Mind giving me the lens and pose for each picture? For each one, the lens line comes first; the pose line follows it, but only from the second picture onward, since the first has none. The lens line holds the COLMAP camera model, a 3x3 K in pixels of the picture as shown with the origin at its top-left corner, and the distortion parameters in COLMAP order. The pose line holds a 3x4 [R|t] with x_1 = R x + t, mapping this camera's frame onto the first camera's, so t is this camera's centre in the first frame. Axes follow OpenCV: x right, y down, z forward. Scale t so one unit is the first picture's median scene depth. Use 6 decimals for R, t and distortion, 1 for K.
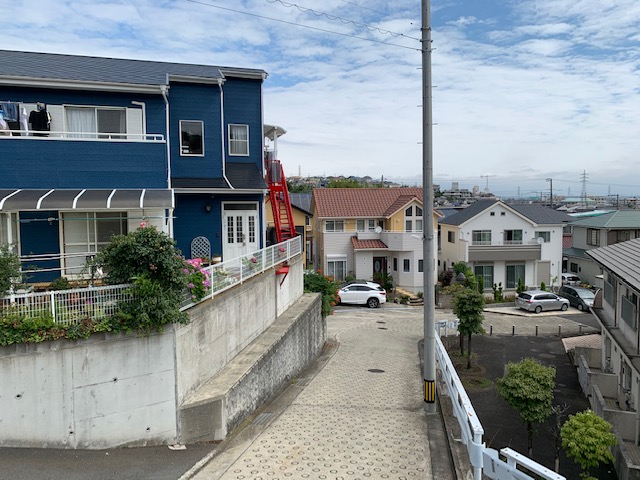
lens RADIAL K [[489.3, 0, 320.0], [0, 489.3, 240.0], [0, 0, 1]] dist [0.008408, -0.008823]
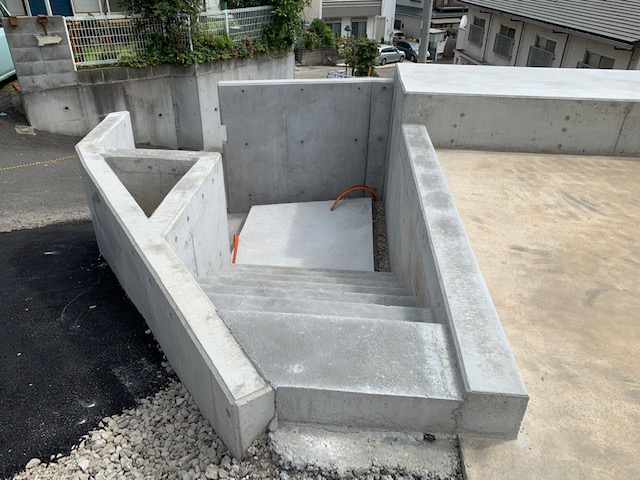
lens RADIAL K [[489.3, 0, 320.0], [0, 489.3, 240.0], [0, 0, 1]] dist [0.008408, -0.008823]
pose [[0.902527, -0.187816, 0.387519, -0.211687], [0.003469, 0.903021, 0.429582, 0.024203], [-0.430620, -0.386365, 0.815652, -0.037406]]
